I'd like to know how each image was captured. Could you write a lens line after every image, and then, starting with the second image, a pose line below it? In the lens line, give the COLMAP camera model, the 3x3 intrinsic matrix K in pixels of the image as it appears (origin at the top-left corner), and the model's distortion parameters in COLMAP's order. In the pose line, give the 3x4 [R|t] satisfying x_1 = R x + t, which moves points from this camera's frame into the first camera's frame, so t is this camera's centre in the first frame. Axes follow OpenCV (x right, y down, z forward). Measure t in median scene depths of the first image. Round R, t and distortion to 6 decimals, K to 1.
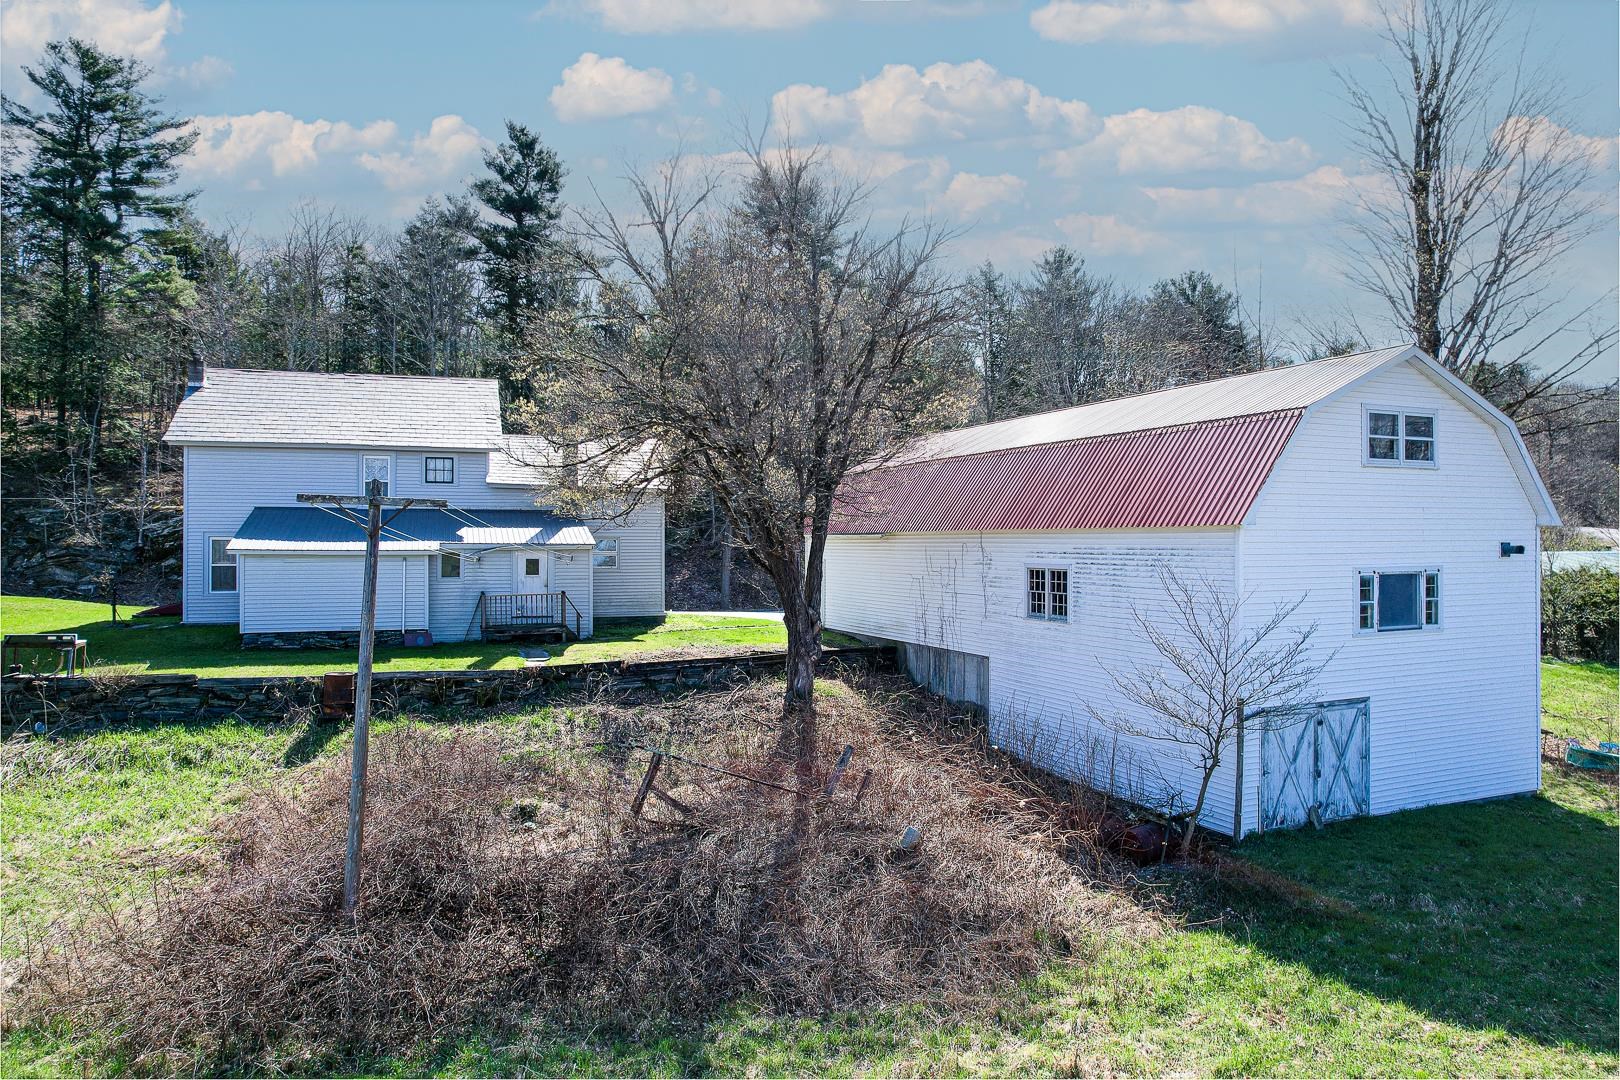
lens RADIAL K [[1045.2, 0, 810.0], [0, 1045.2, 540.0], [0, 0, 1]] dist [-0.032124, 0.044257]
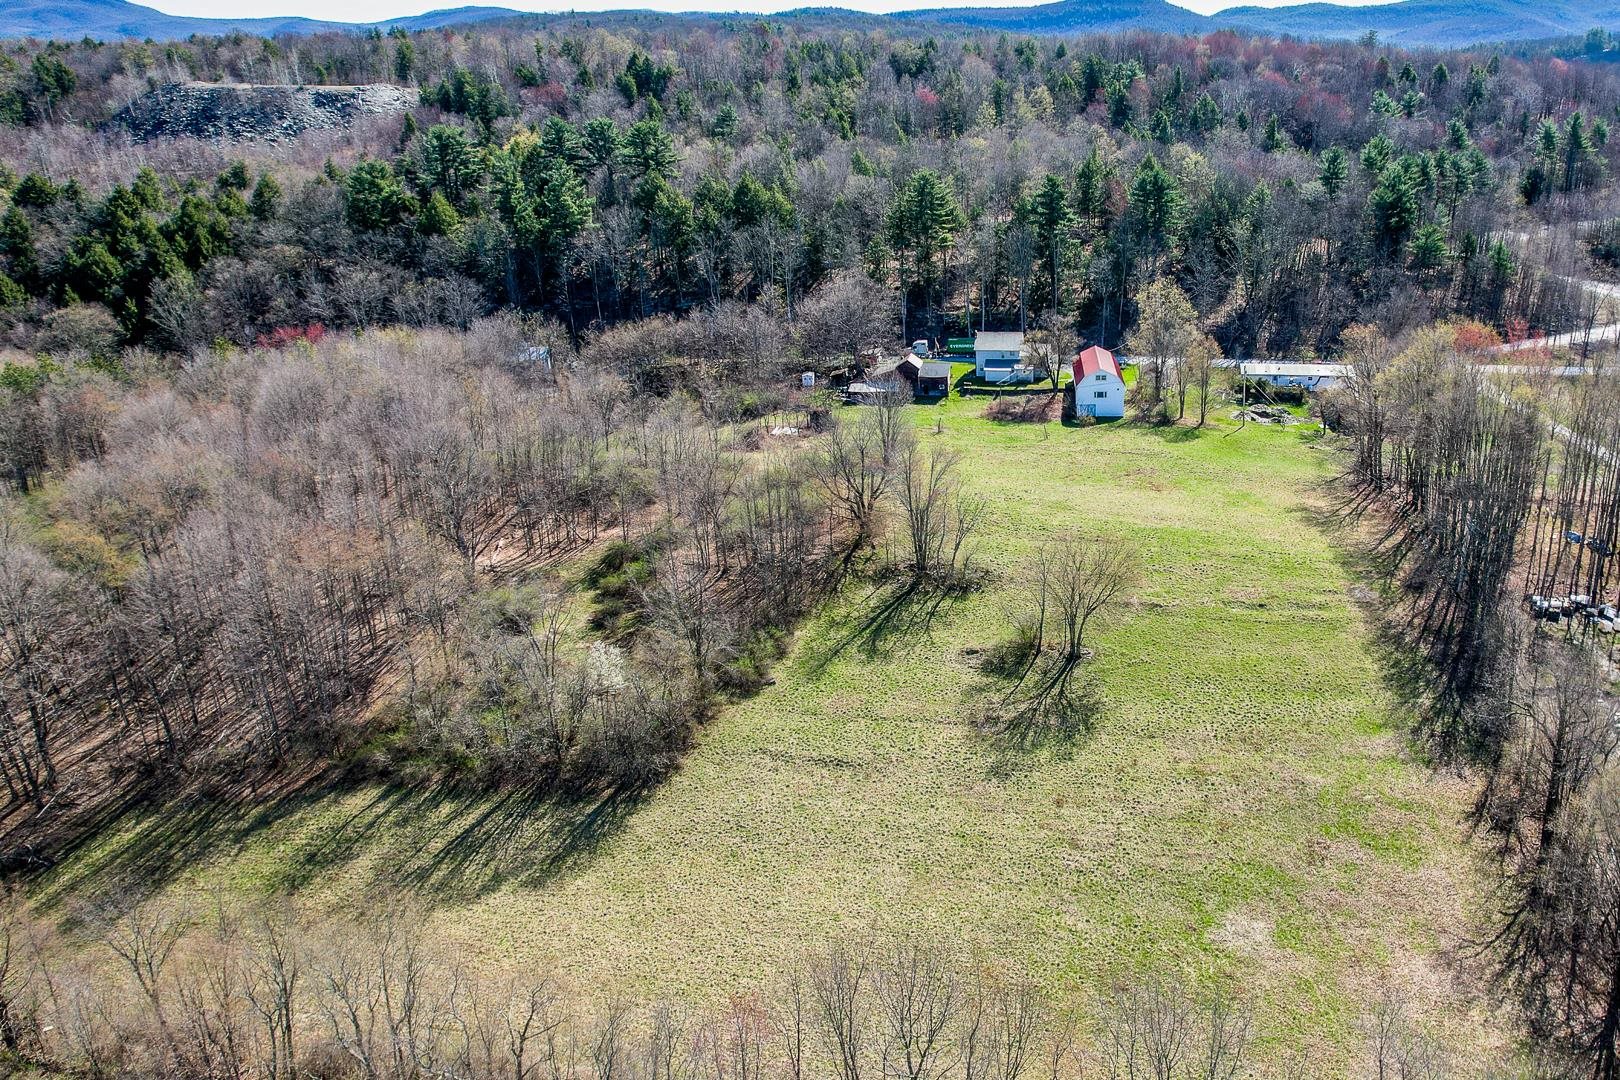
lens RADIAL K [[1028.3, 0, 810.0], [0, 1028.3, 540.0], [0, 0, 1]] dist [-0.008452, -0.001598]
pose [[0.823577, 0.177831, -0.538607, 1.497619], [0.019094, 0.940350, 0.339672, -0.789469], [0.566883, -0.290030, 0.771055, -3.324966]]
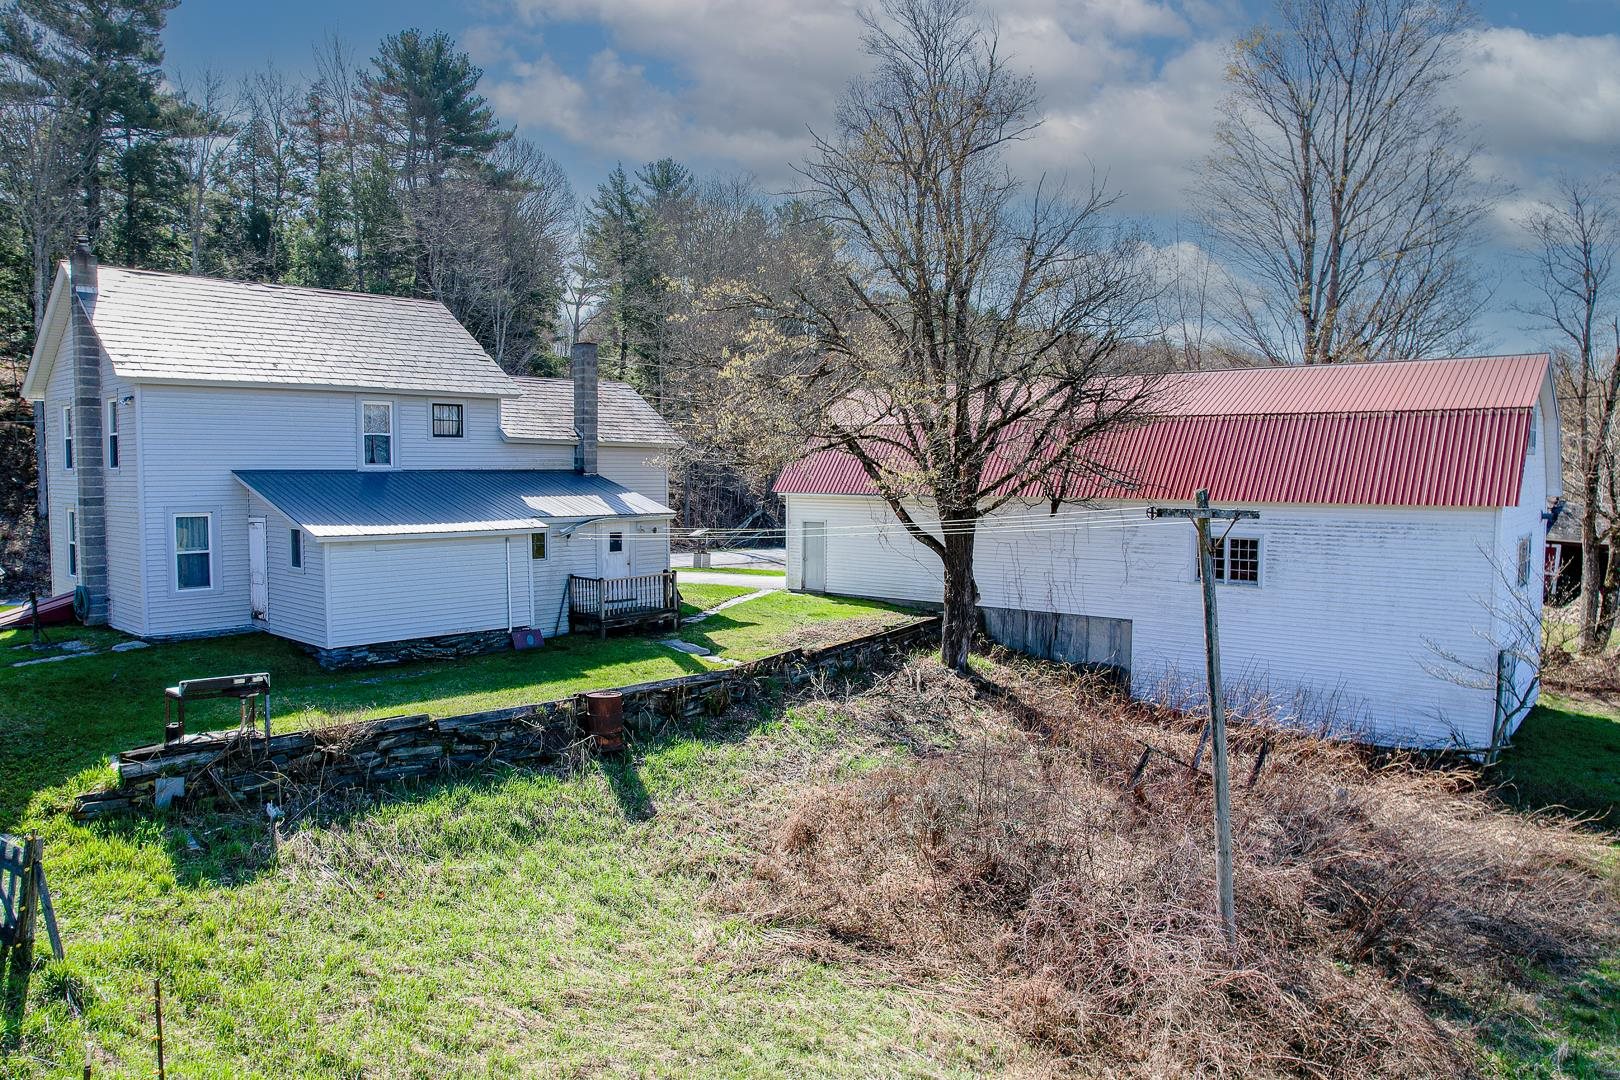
lens RADIAL K [[1098.9, 0, 758.6], [0, 1098.9, 577.1], [0, 0, 1]] dist [-0.031259, 0.001080]
pose [[0.897828, -0.044625, 0.438079, -0.310806], [-0.000632, 0.994720, 0.102621, -0.020797], [-0.440345, -0.092413, 0.893060, 0.089957]]
